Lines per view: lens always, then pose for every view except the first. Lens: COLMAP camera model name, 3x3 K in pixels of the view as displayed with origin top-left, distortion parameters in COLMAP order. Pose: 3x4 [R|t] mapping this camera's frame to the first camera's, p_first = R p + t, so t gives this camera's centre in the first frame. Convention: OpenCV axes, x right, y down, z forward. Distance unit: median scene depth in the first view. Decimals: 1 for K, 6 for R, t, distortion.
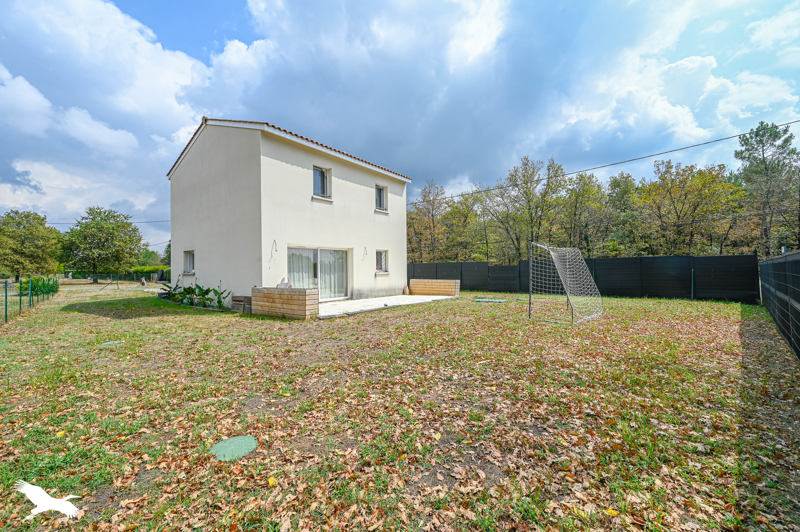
lens RADIAL K [[310.9, 0, 399.6], [0, 310.9, 265.7], [0, 0, 1]] dist [0.000365, -0.000321]
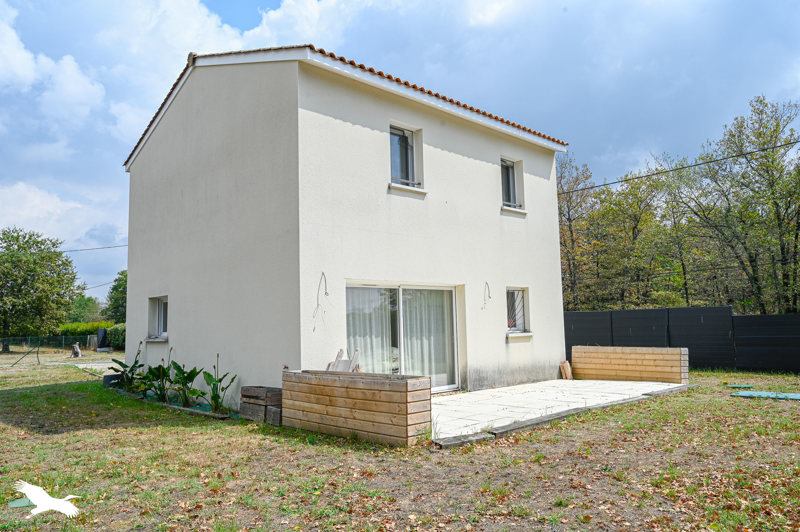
lens RADIAL K [[551.5, 0, 400.0], [0, 551.5, 266.1], [0, 0, 1]] dist [-0.006641, 0.000299]
pose [[0.987606, -0.028719, -0.154302, -0.114192], [0.014939, 0.995853, -0.089737, -0.009357], [0.156239, 0.086320, 0.983940, 0.119985]]
